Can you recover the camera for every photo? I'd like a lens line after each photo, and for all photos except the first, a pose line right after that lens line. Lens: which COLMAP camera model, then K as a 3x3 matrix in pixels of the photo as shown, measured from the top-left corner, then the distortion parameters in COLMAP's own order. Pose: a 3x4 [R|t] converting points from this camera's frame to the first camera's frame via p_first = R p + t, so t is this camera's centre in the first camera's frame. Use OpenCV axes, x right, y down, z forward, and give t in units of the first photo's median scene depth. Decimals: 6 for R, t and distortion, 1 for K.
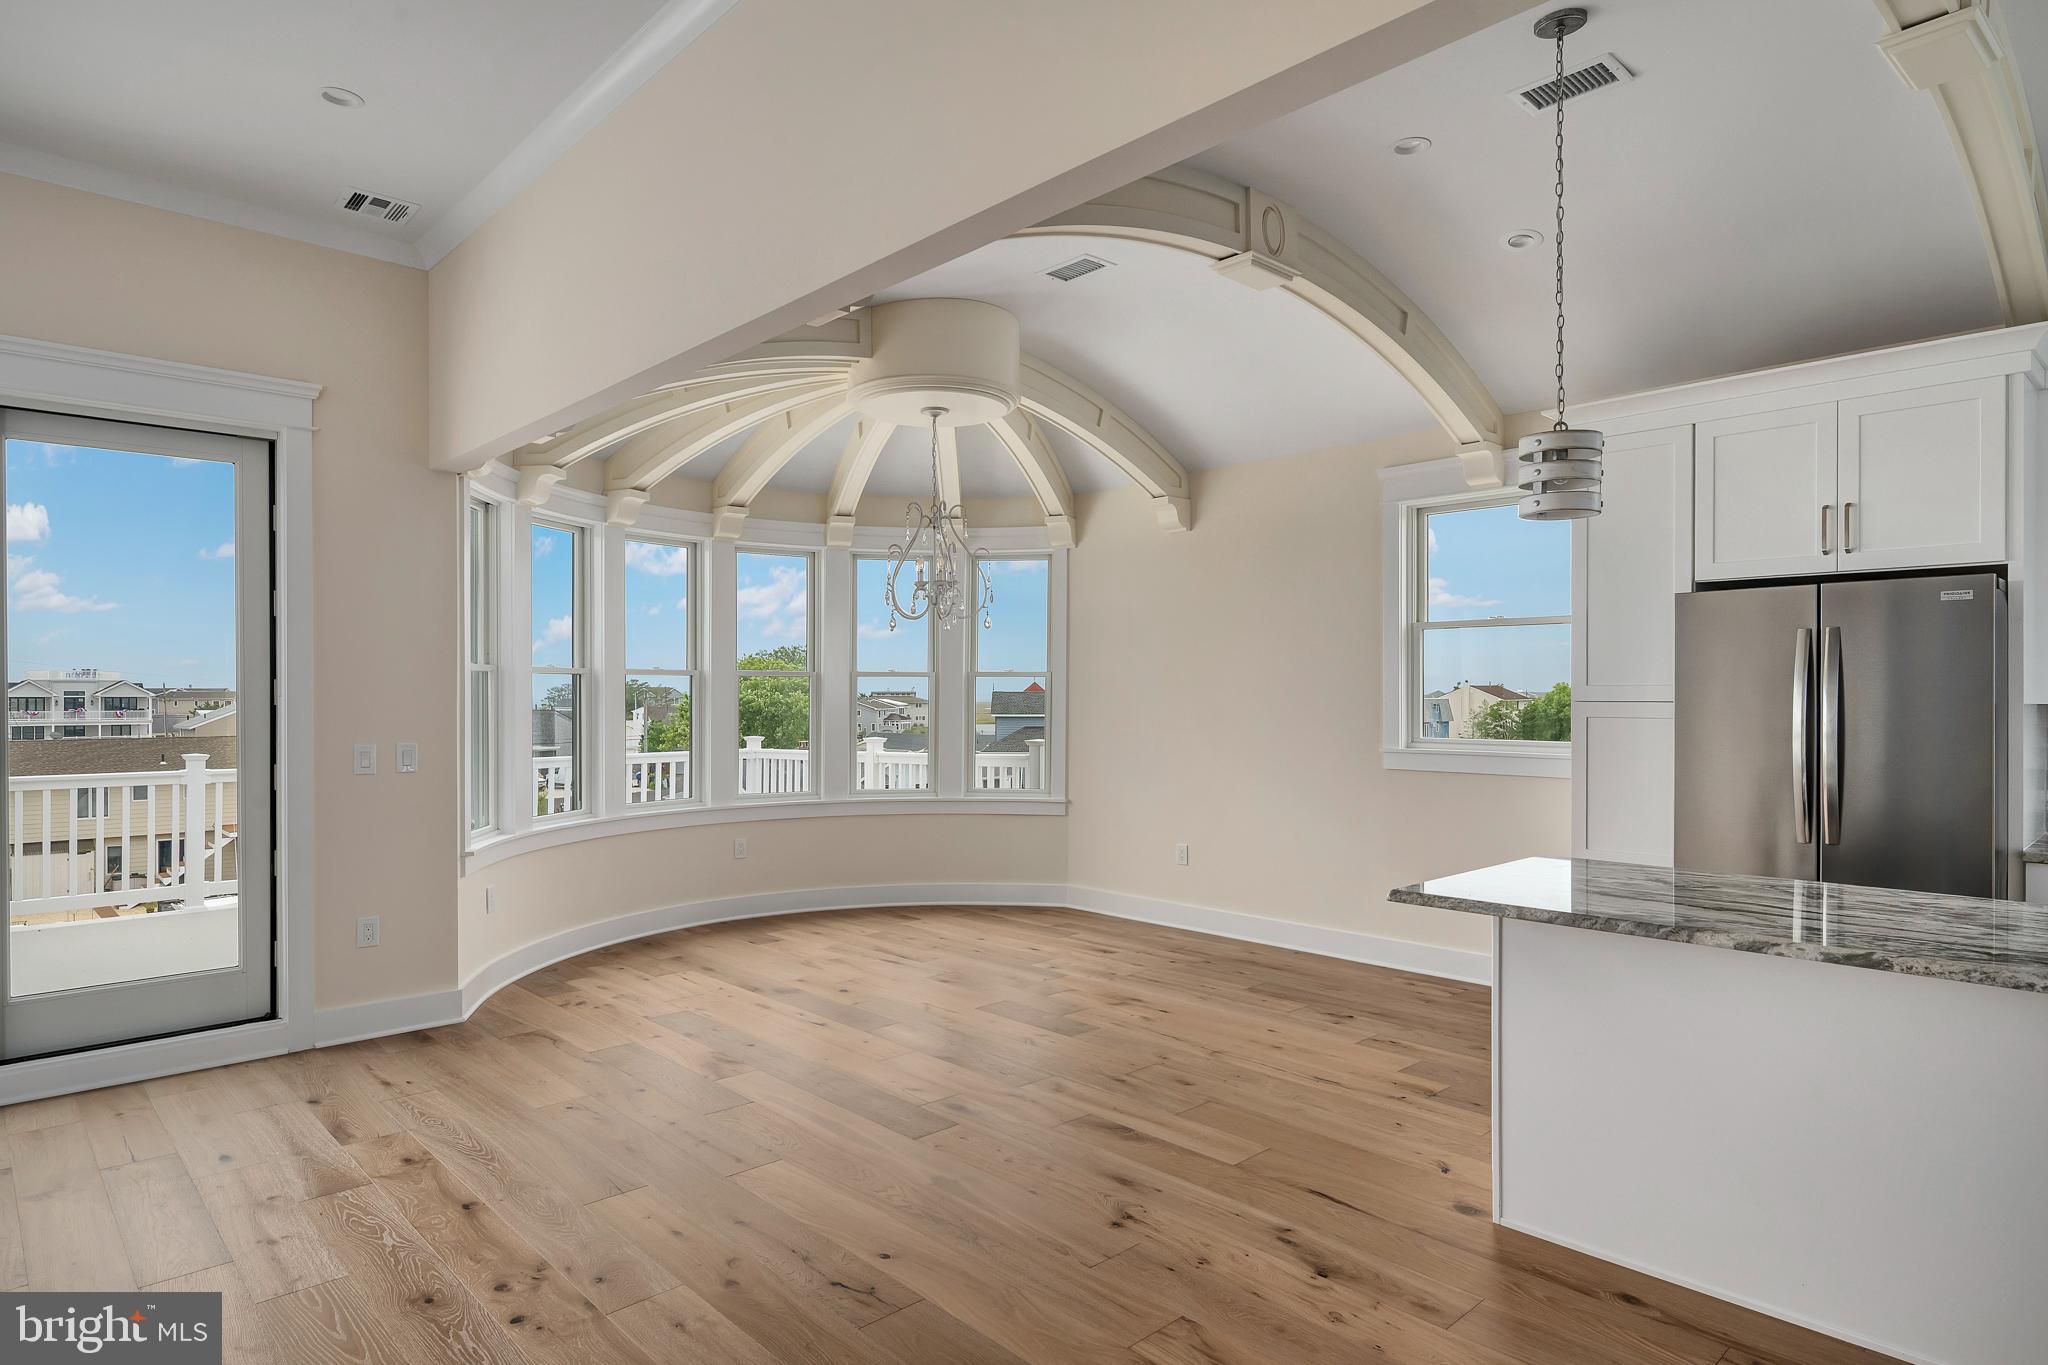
lens RADIAL K [[1157.7, 0, 1031.3], [0, 1157.7, 692.6], [0, 0, 1]] dist [0.000163, 0.000068]
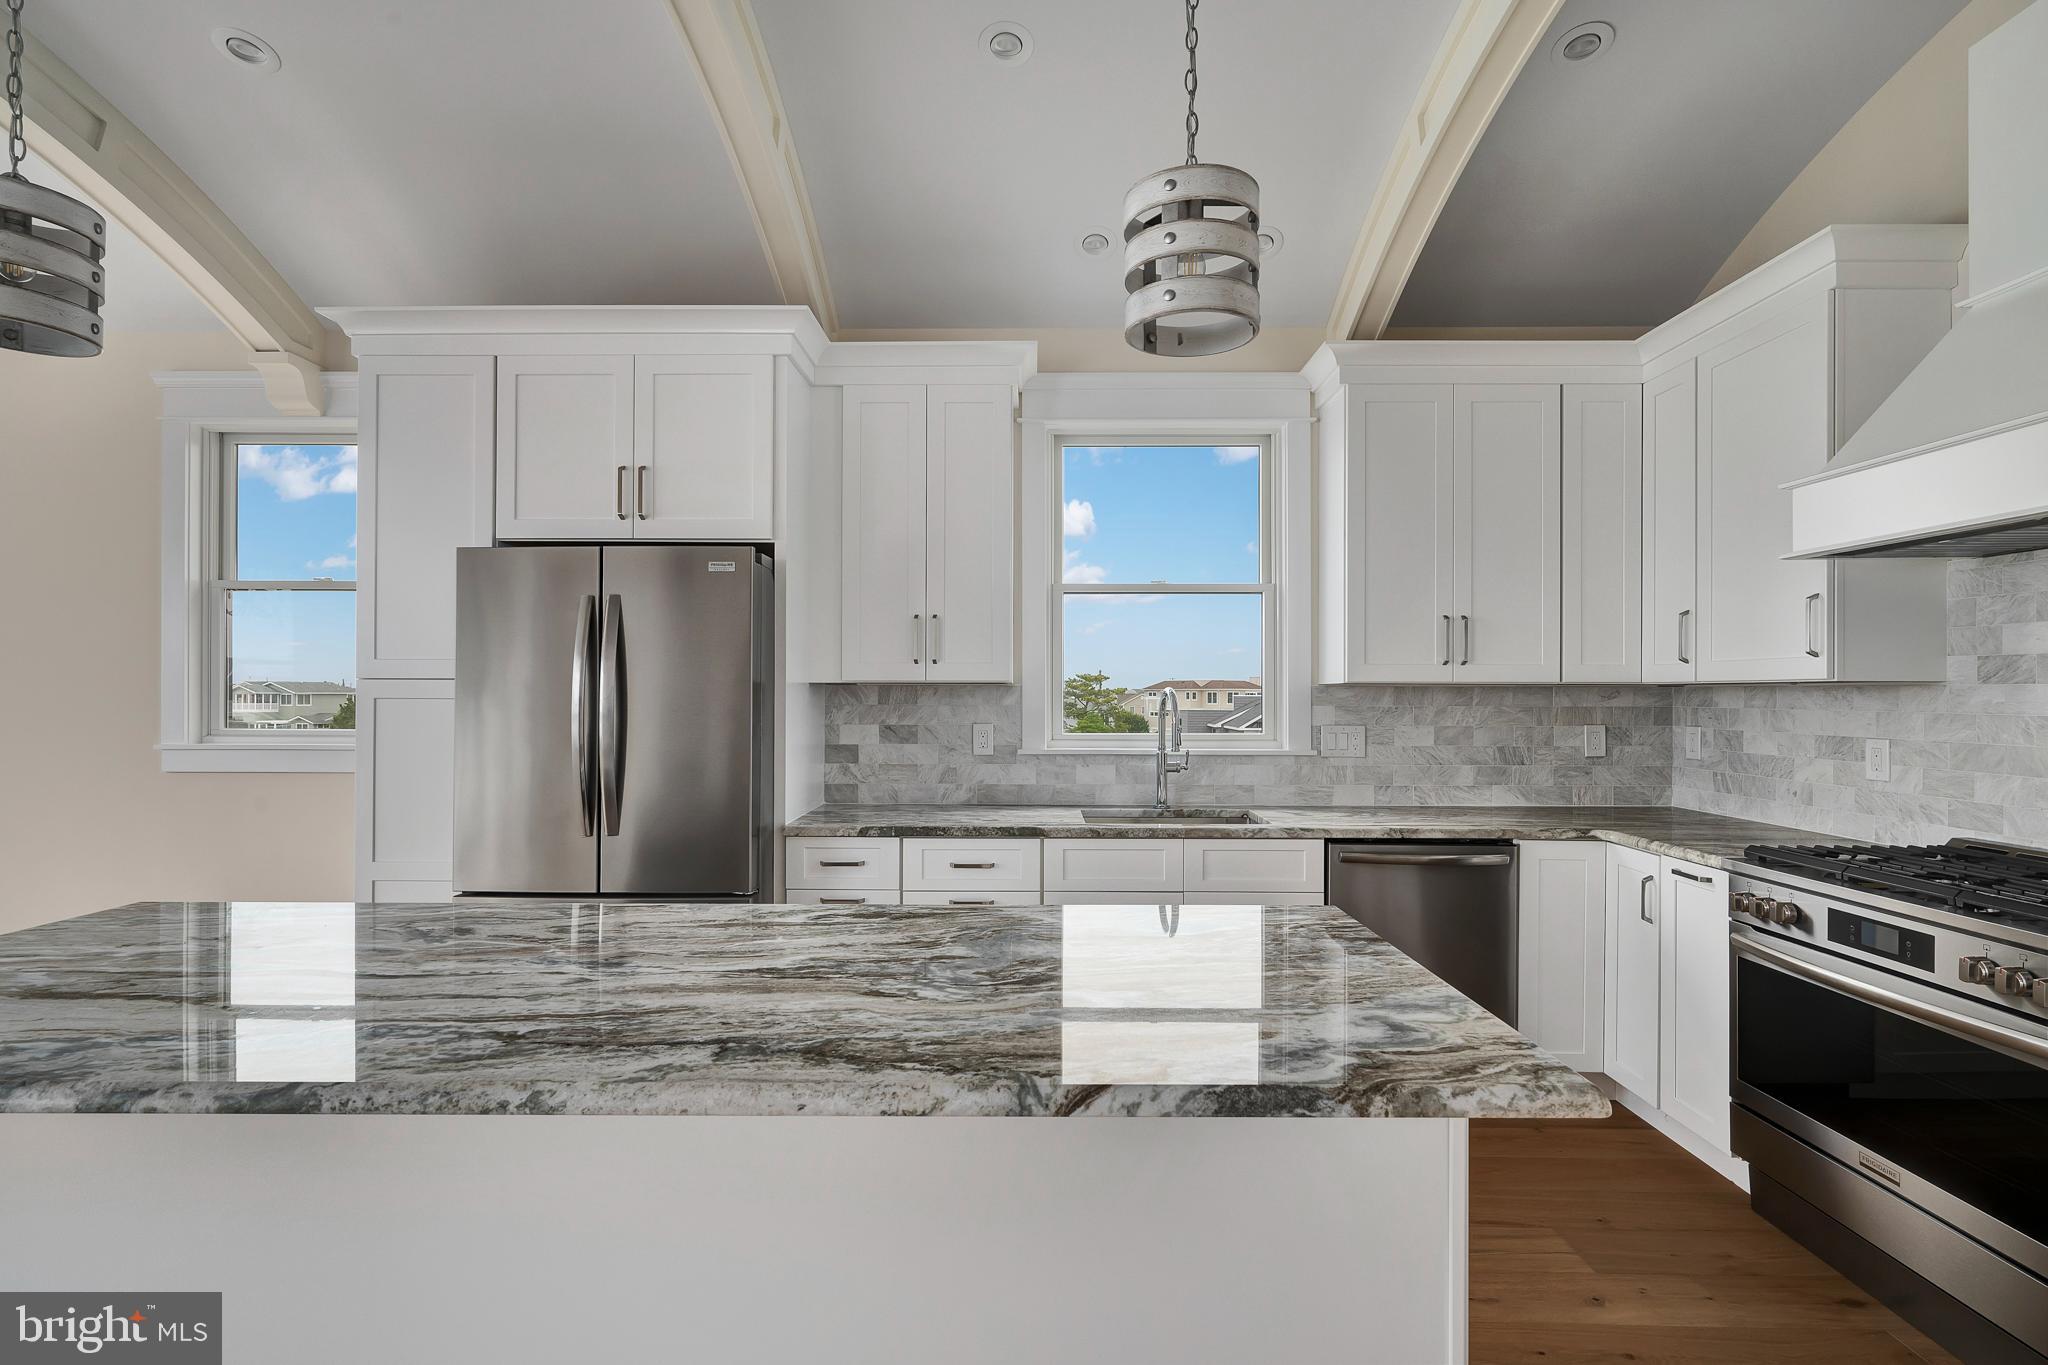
lens RADIAL K [[984.2, 0, 1030.0], [0, 984.2, 689.8], [0, 0, 1]] dist [0.004176, 0.000147]
pose [[0.690708, 0.005346, 0.723114, 0.375172], [-0.005161, 0.999984, -0.002464, 0.018427], [-0.723116, -0.002030, 0.690724, 0.243095]]
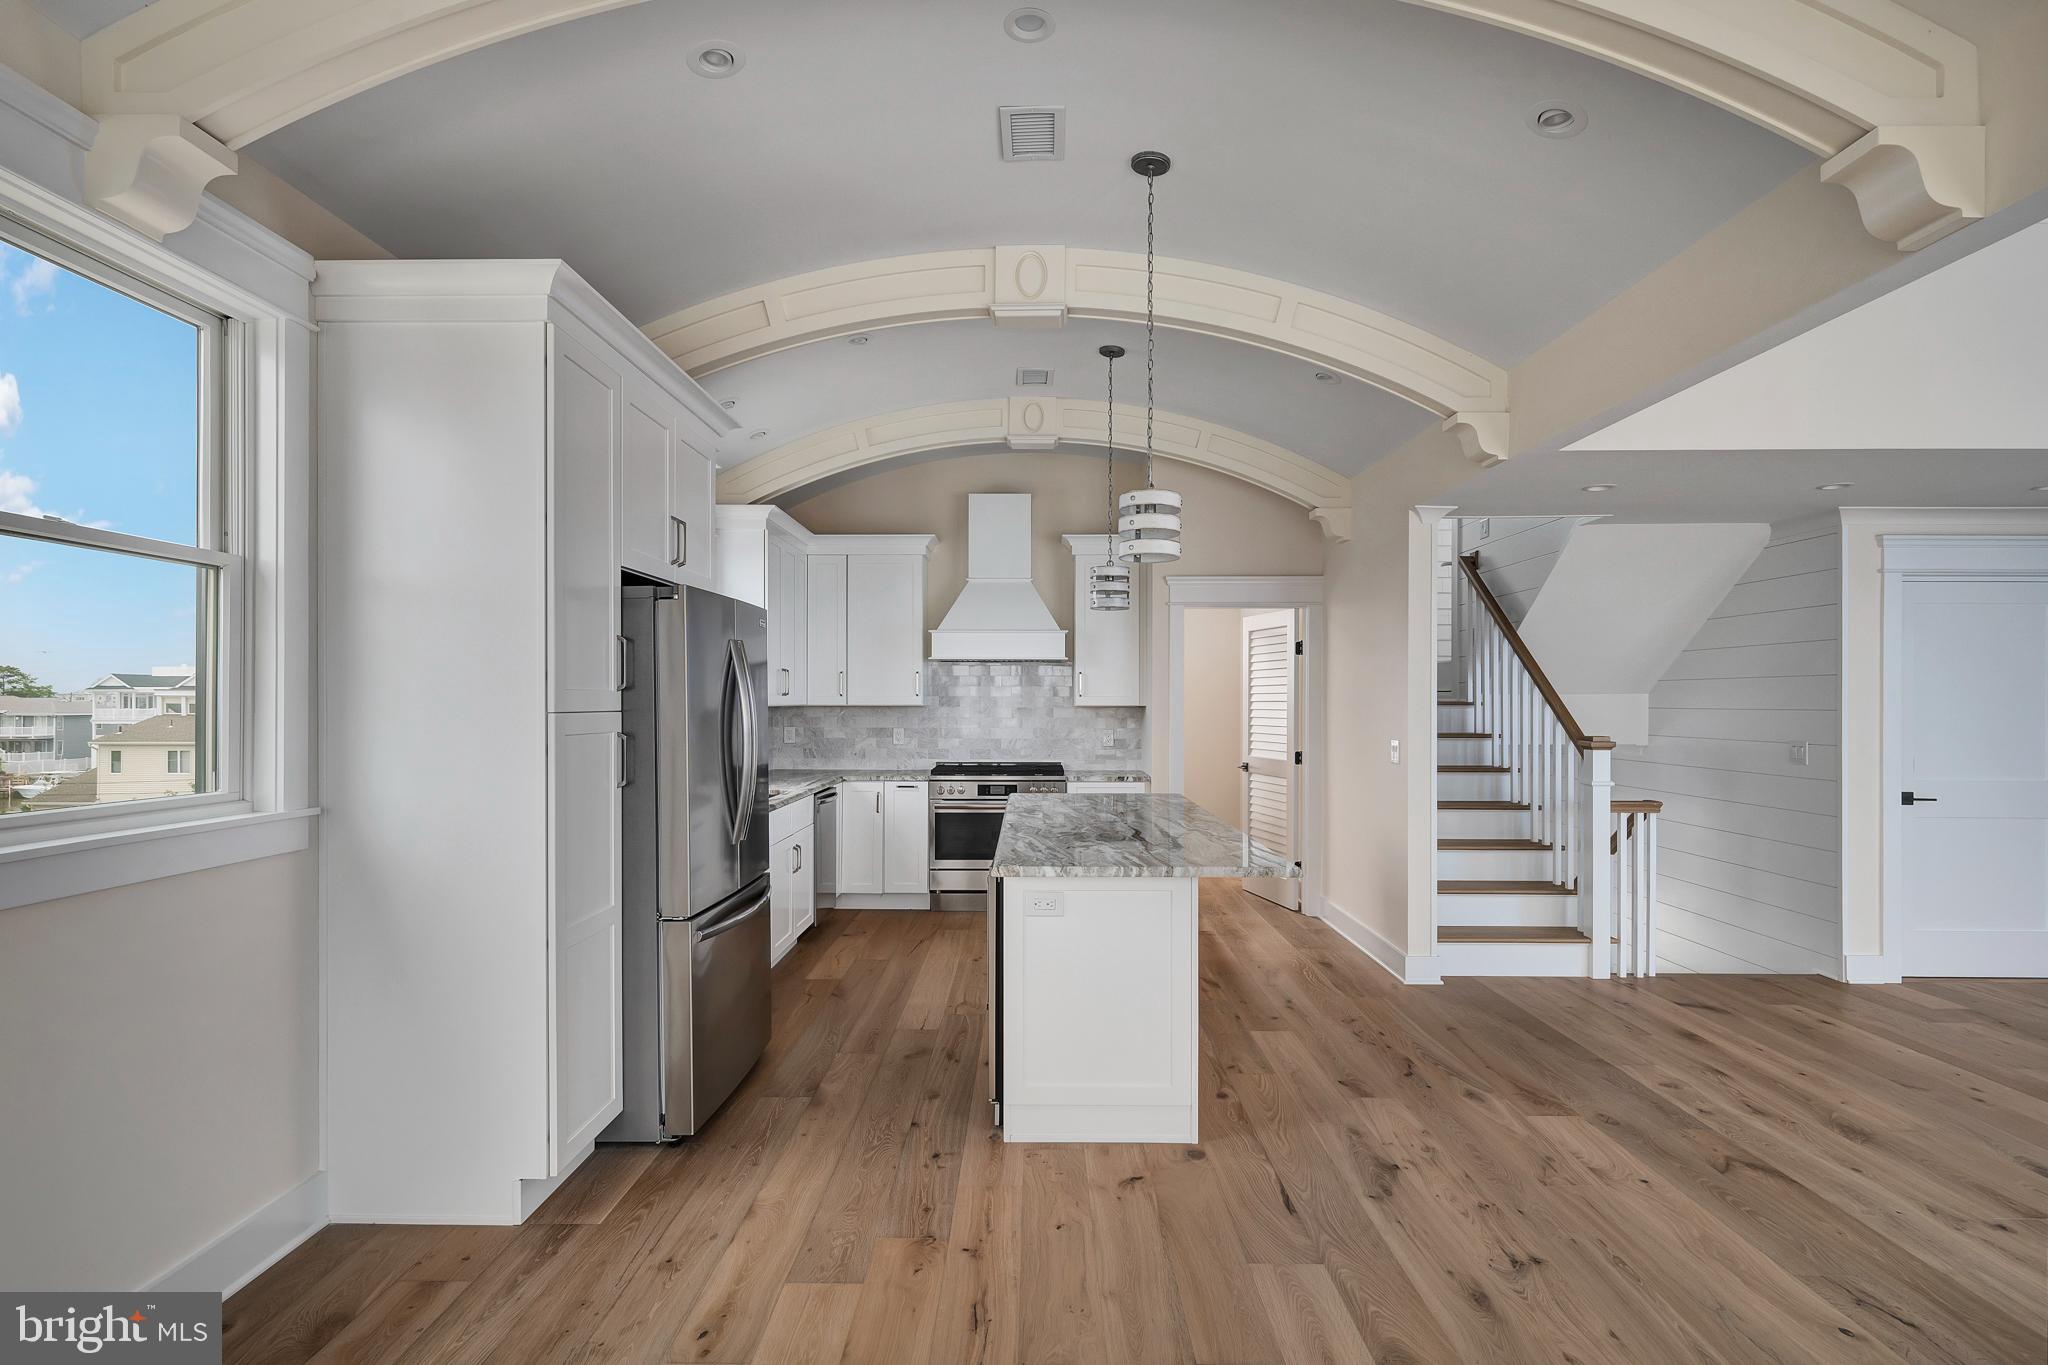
lens RADIAL K [[1014.4, 0, 1017.6], [0, 1014.4, 697.2], [0, 0, 1]] dist [0.000978, -0.000031]
pose [[-0.715294, 0.001475, 0.698822, -0.168772], [-0.002599, 0.999985, -0.004772, -0.000067], [-0.698819, -0.005230, -0.715280, 1.561454]]
